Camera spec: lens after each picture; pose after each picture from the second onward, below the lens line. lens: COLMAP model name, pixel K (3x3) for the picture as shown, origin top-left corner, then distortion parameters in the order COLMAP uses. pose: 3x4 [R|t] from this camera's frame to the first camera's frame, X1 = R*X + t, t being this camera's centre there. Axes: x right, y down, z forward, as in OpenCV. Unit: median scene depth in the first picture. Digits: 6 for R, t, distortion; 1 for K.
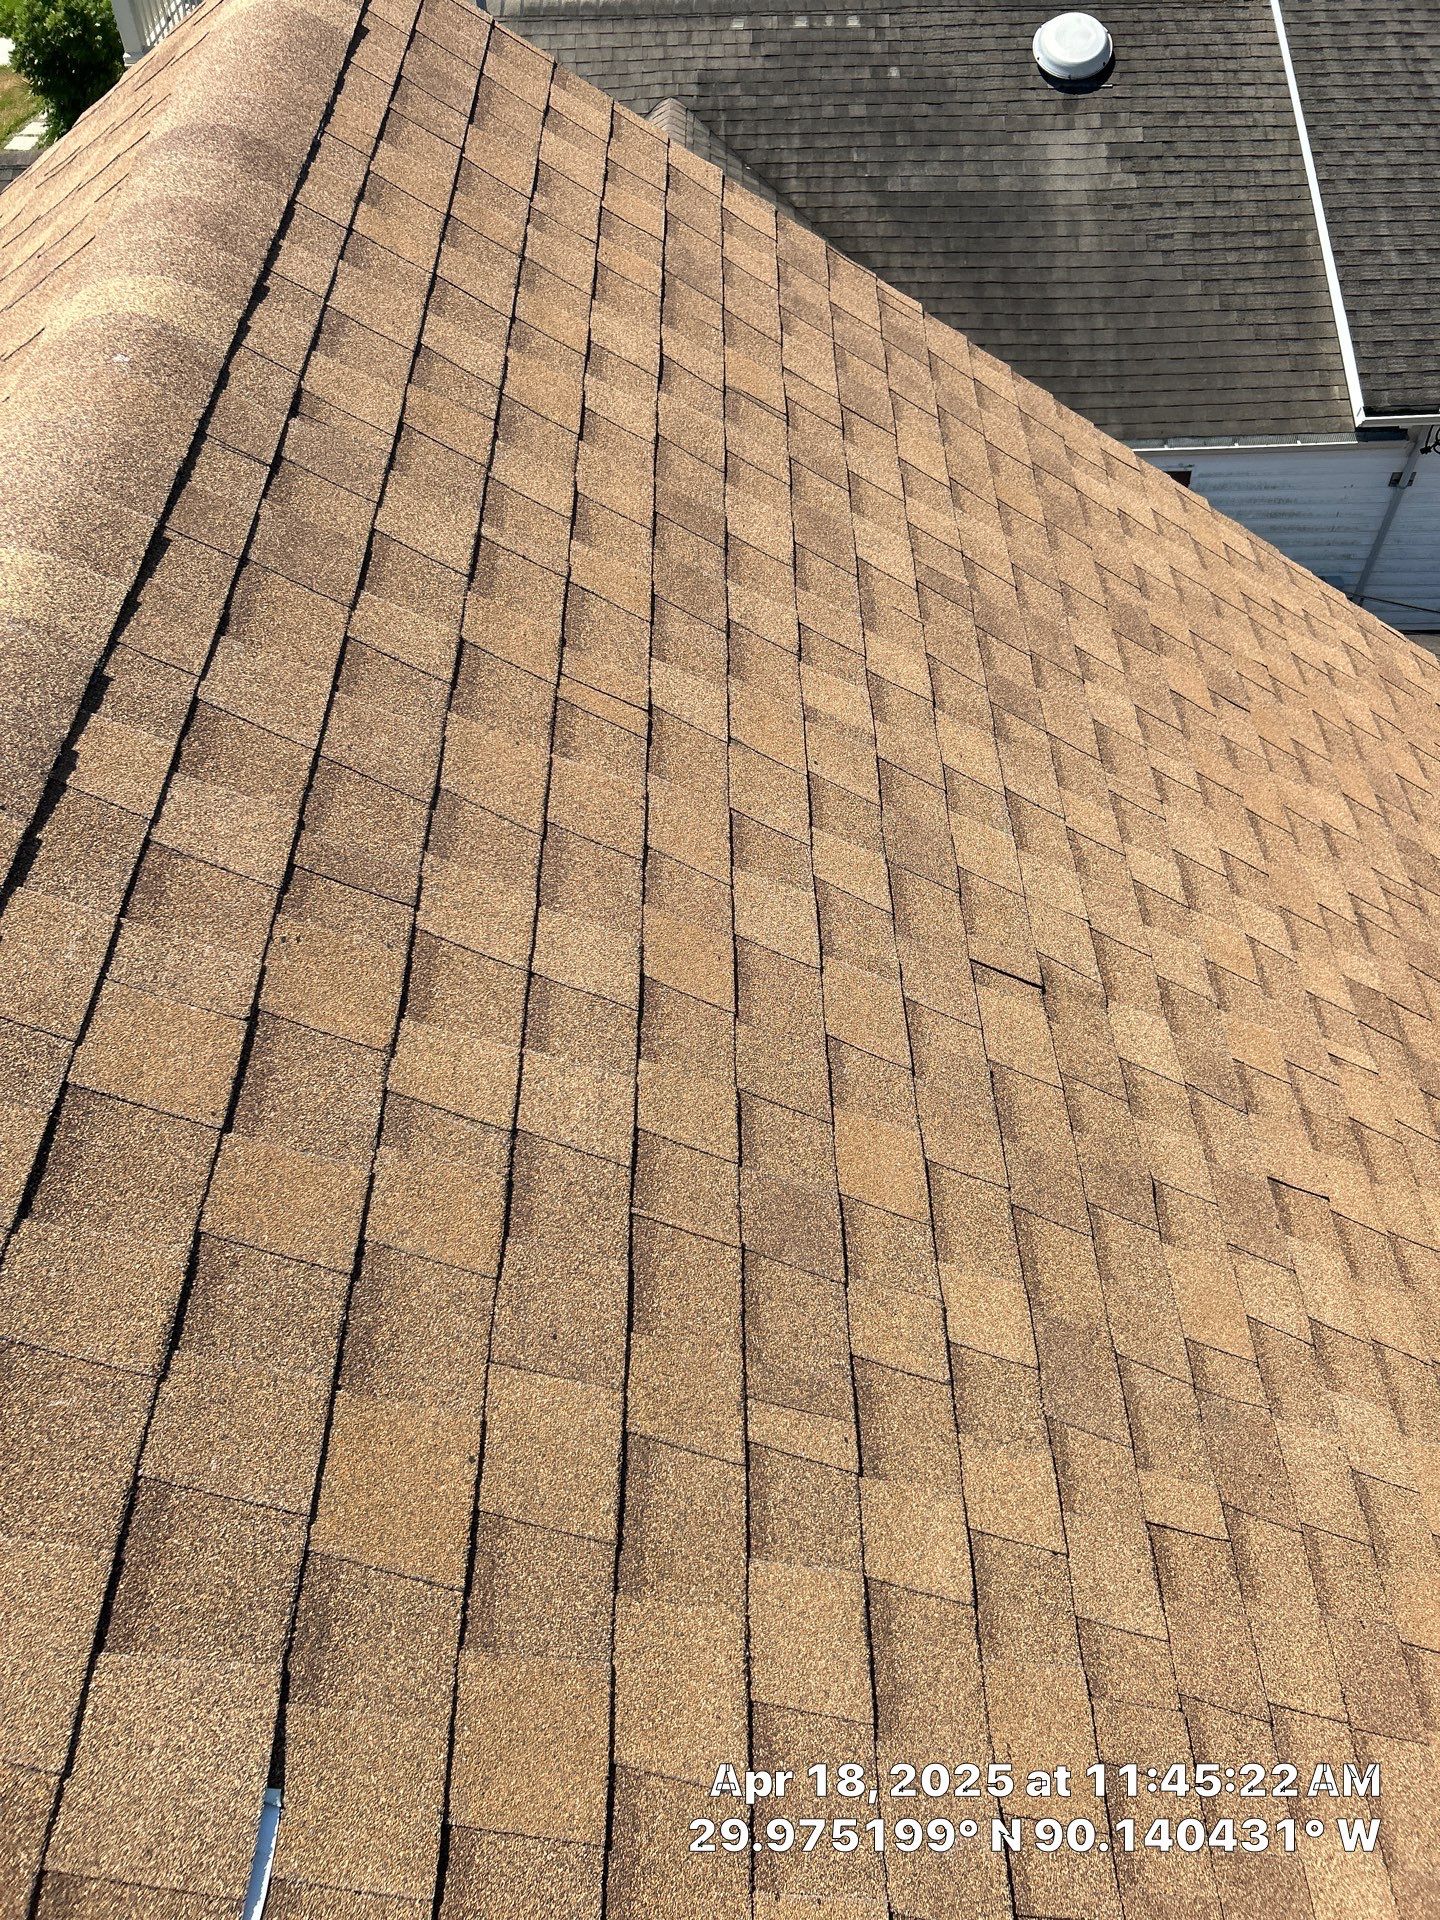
lens RADIAL K [[1443.3, 0, 697.2], [0, 1443.3, 917.8], [0, 0, 1]] dist [0.038945, -0.055423]
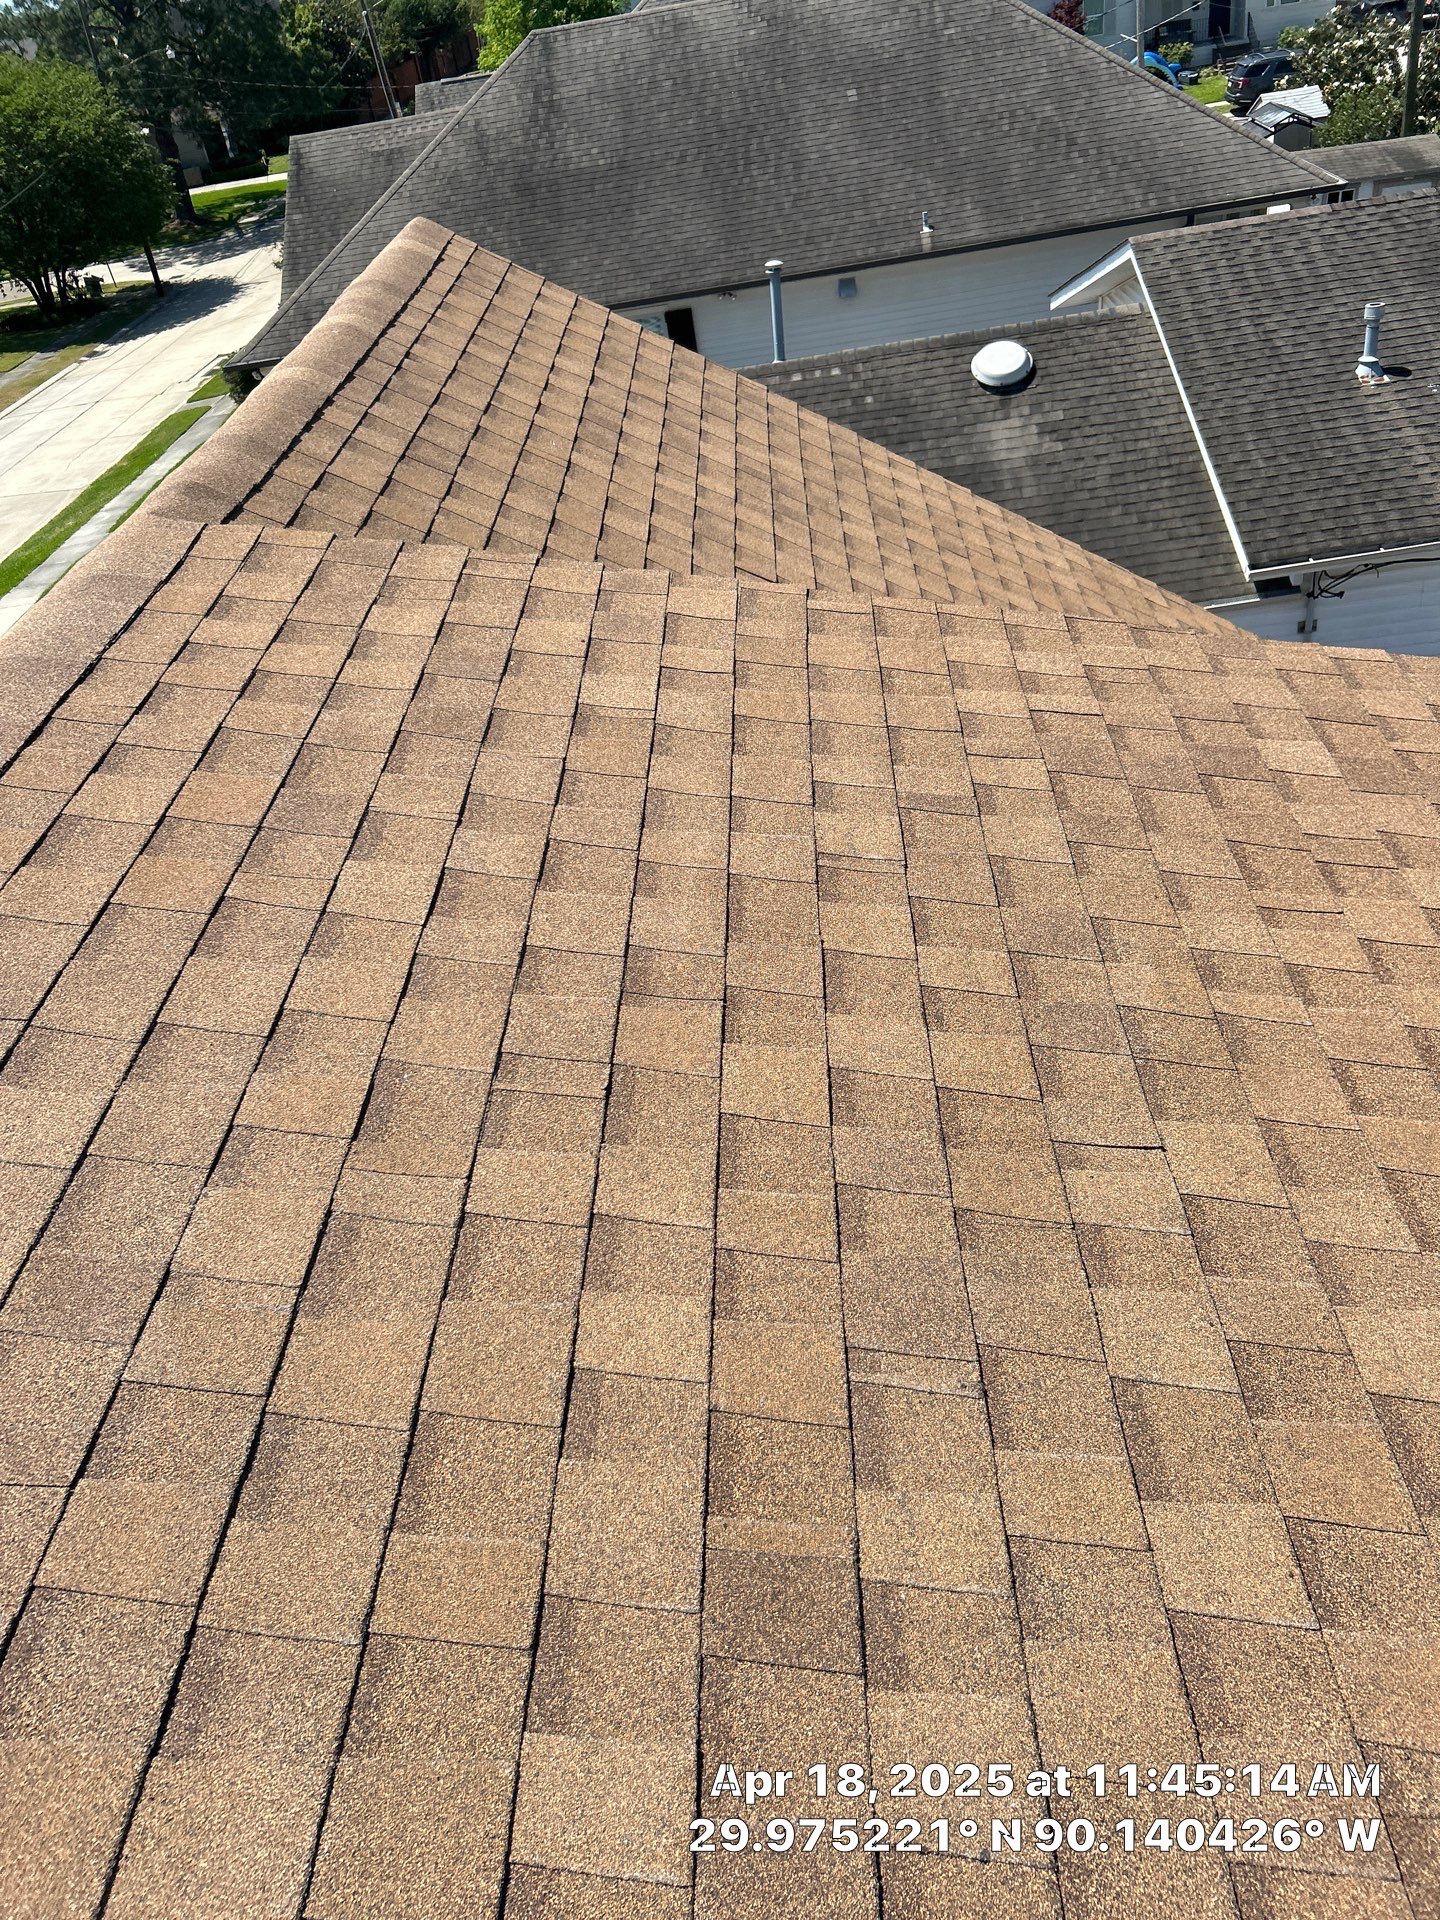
lens RADIAL K [[1460.8, 0, 726.7], [0, 1460.8, 954.4], [0, 0, 1]] dist [0.041392, -0.043647]
pose [[0.991407, -0.102316, -0.081510, 0.064608], [0.079090, 0.965133, -0.249524, 0.240836], [0.104198, 0.240934, 0.964932, -0.196388]]
